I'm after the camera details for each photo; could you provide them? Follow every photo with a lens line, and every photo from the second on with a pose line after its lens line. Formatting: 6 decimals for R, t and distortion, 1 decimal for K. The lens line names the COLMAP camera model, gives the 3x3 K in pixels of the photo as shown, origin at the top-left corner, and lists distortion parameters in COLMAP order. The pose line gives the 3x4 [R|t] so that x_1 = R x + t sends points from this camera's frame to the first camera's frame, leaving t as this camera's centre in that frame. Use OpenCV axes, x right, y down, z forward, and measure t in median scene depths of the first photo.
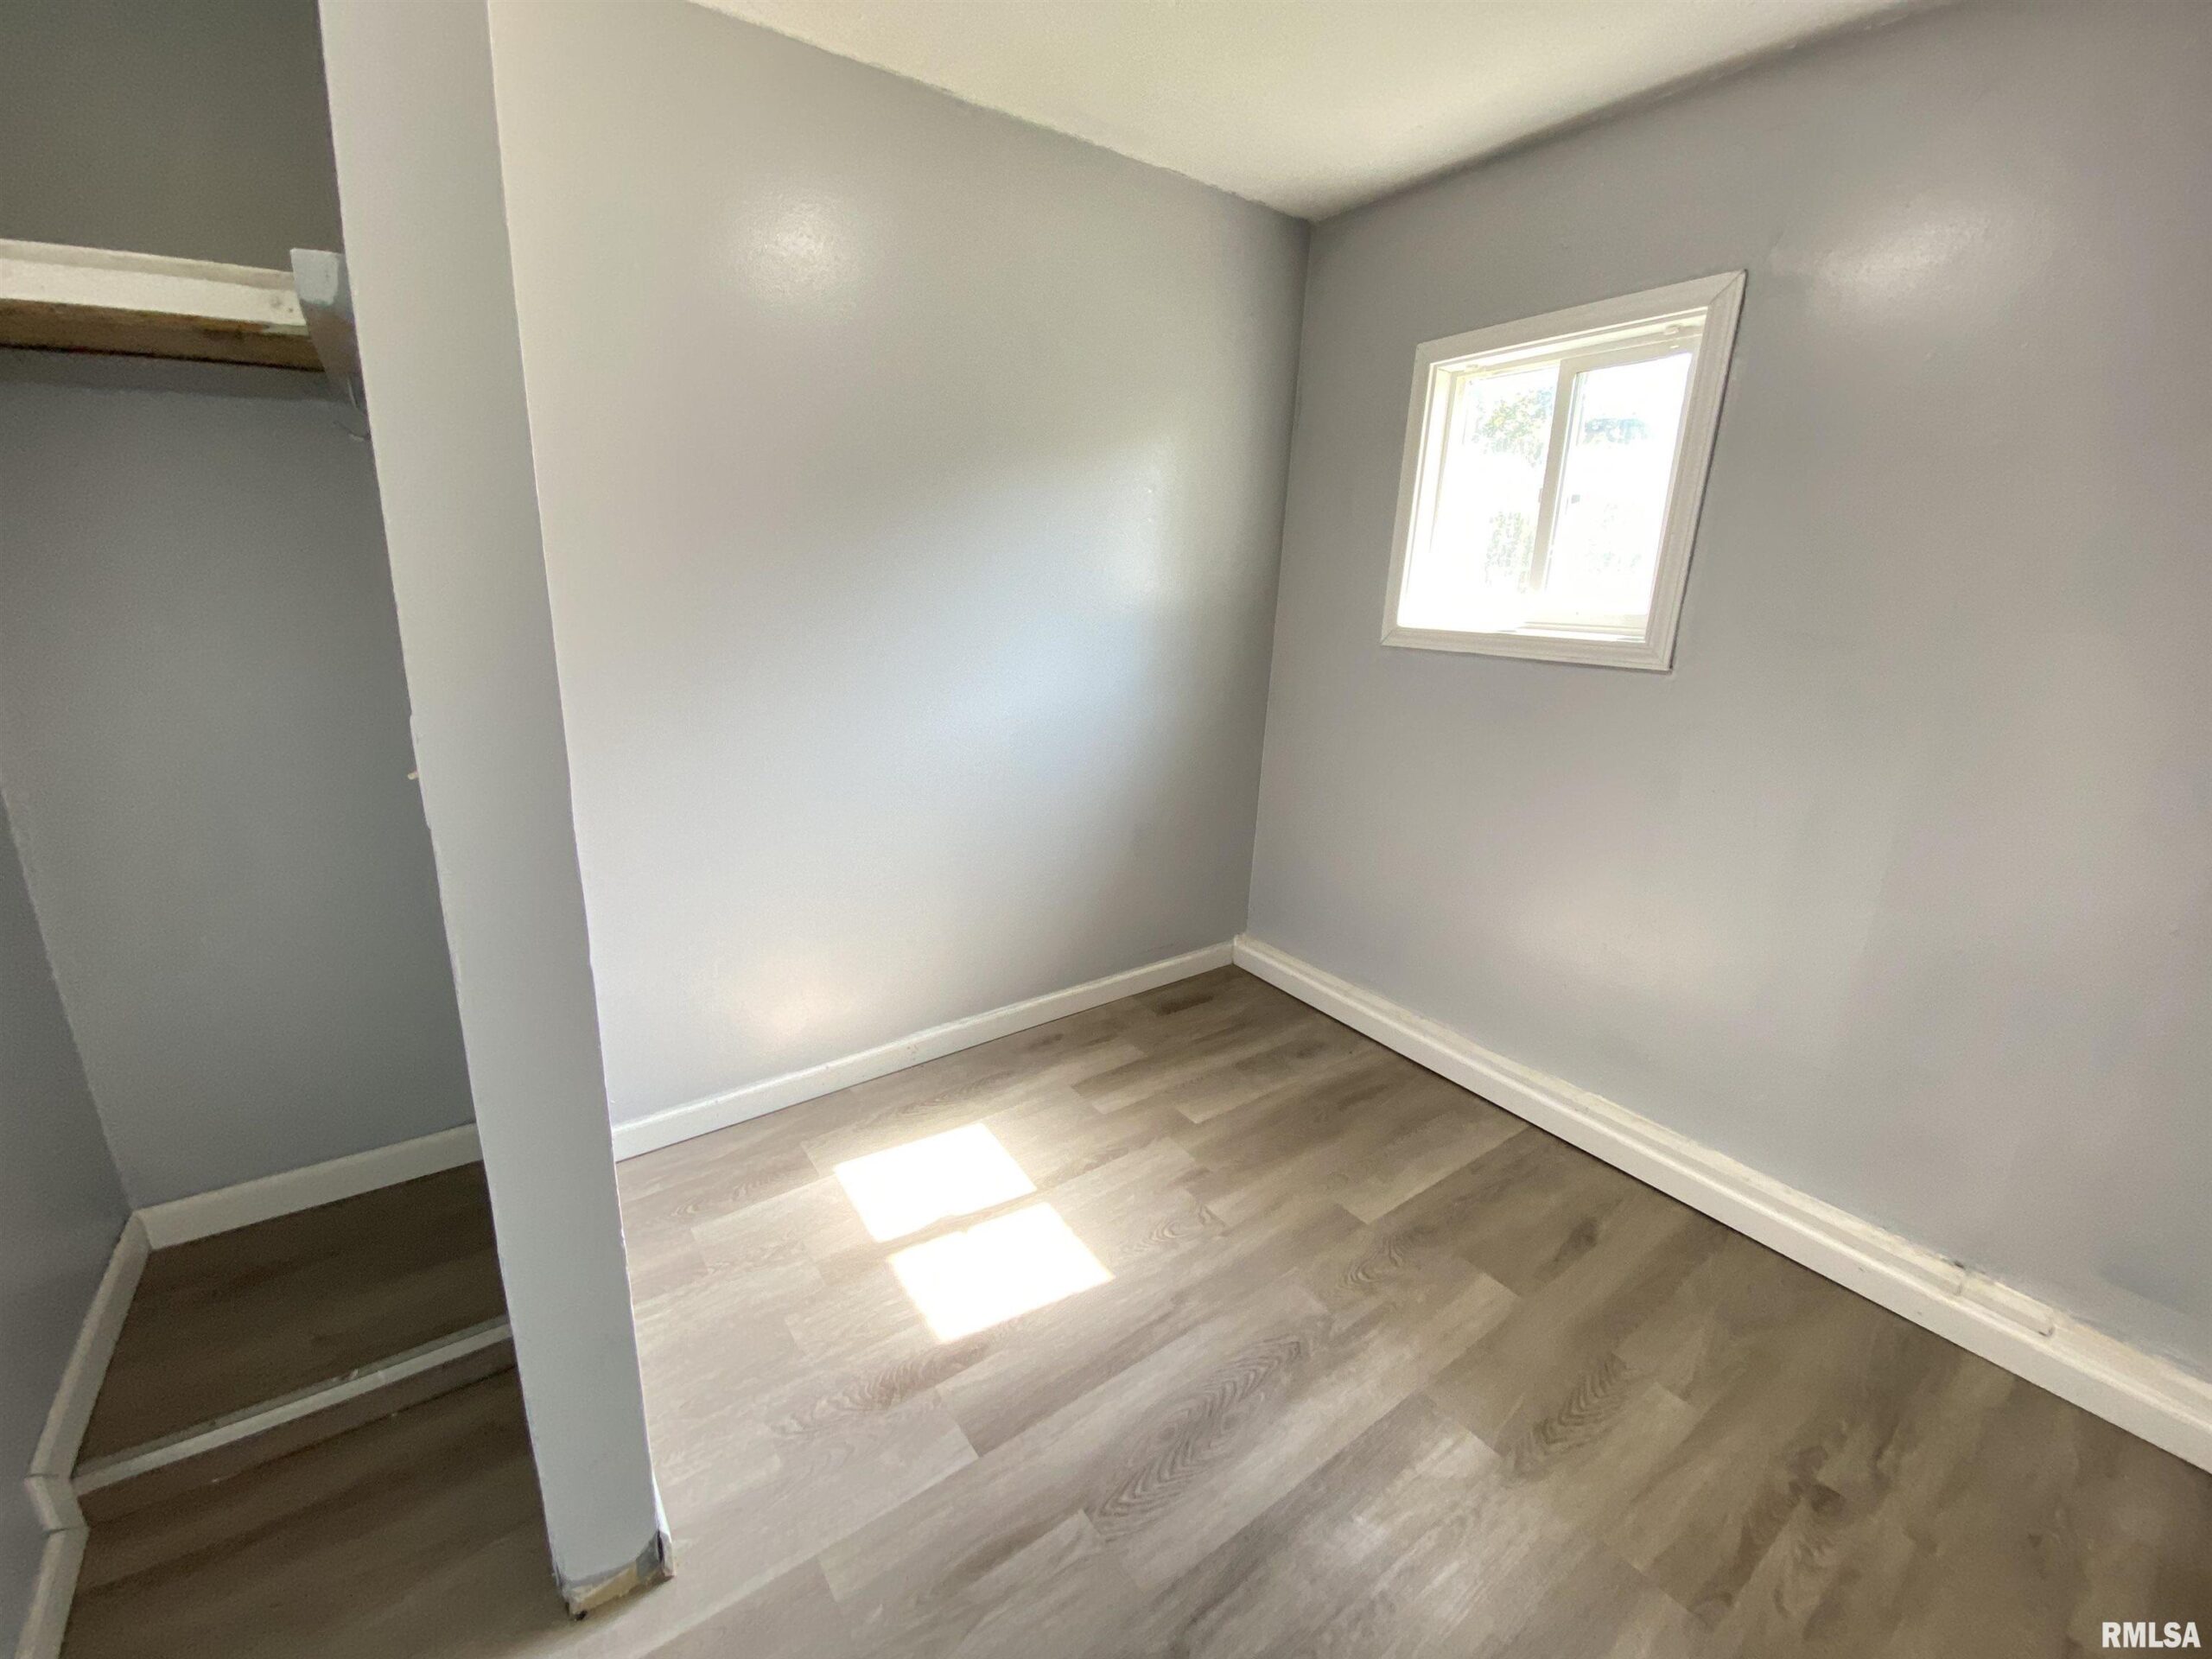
lens RADIAL K [[919.7, 0, 1093.4], [0, 919.7, 824.7], [0, 0, 1]] dist [0.042603, -0.031432]
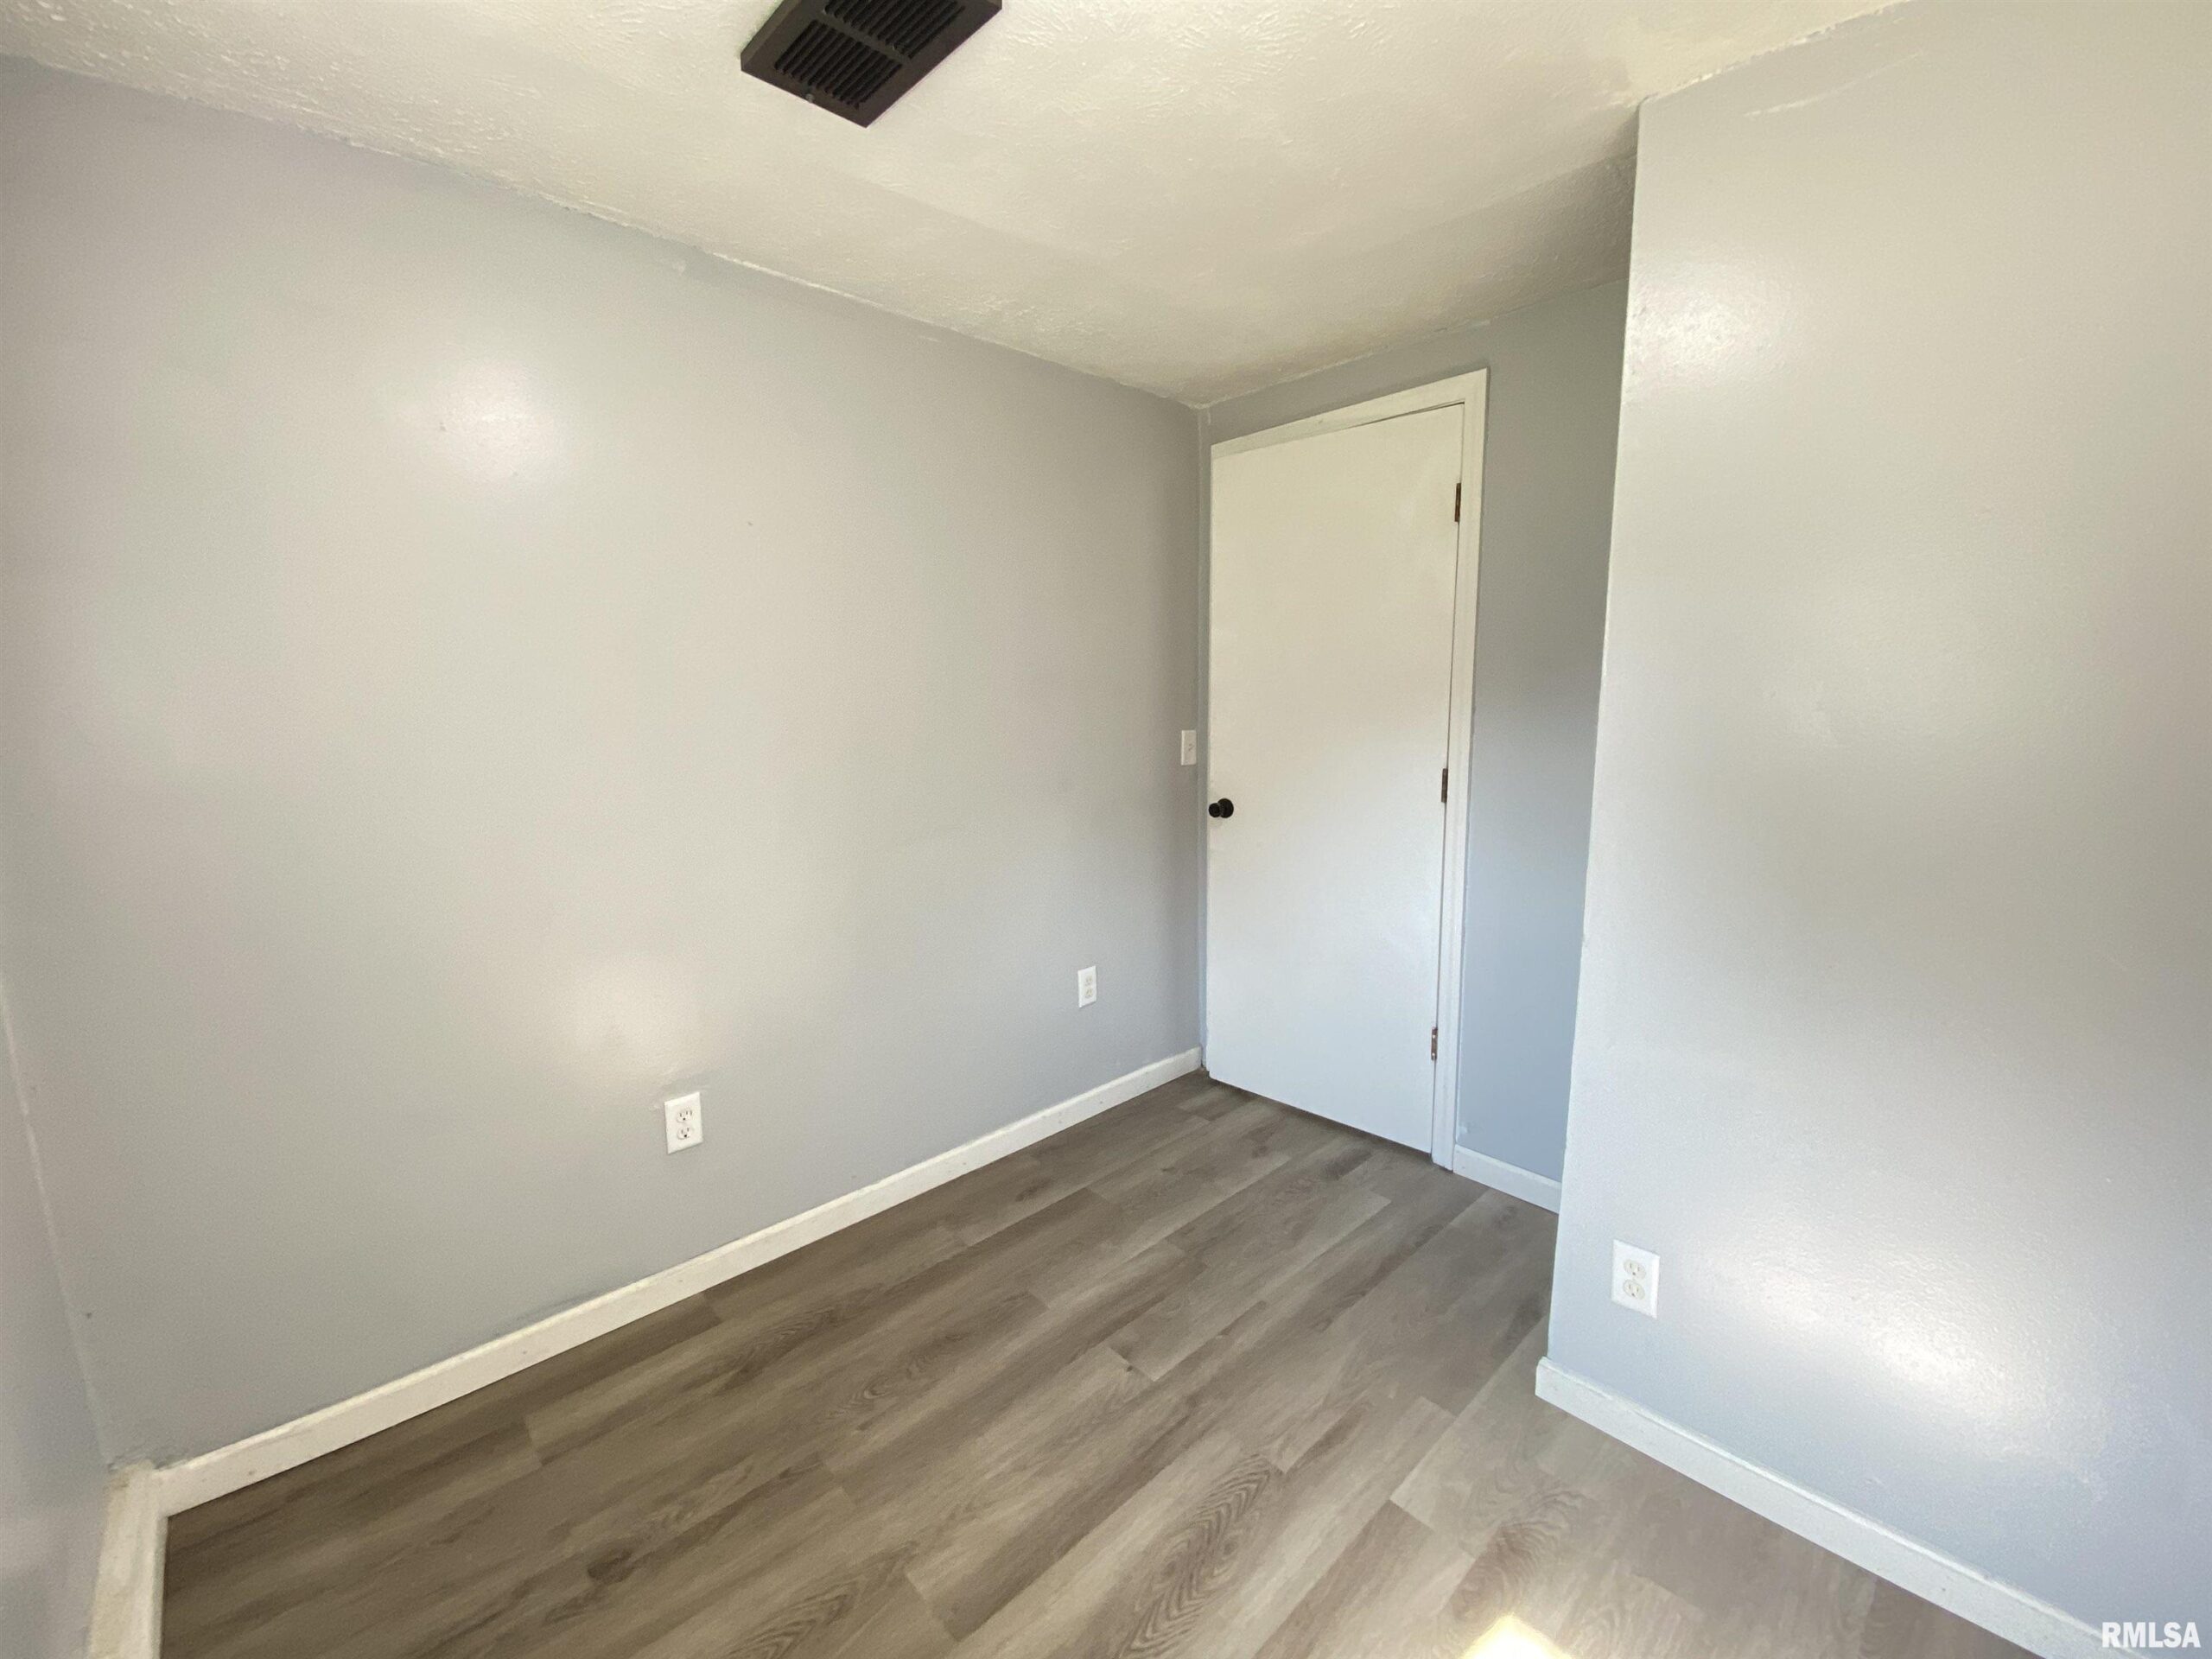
lens RADIAL K [[919.7, 0, 1093.4], [0, 919.7, 824.7], [0, 0, 1]] dist [0.042603, -0.031432]
pose [[-0.991932, -0.011206, -0.126278, 0.388439], [-0.060663, 0.916599, 0.395178, -0.494873], [0.111318, 0.399650, -0.909884, 1.697206]]
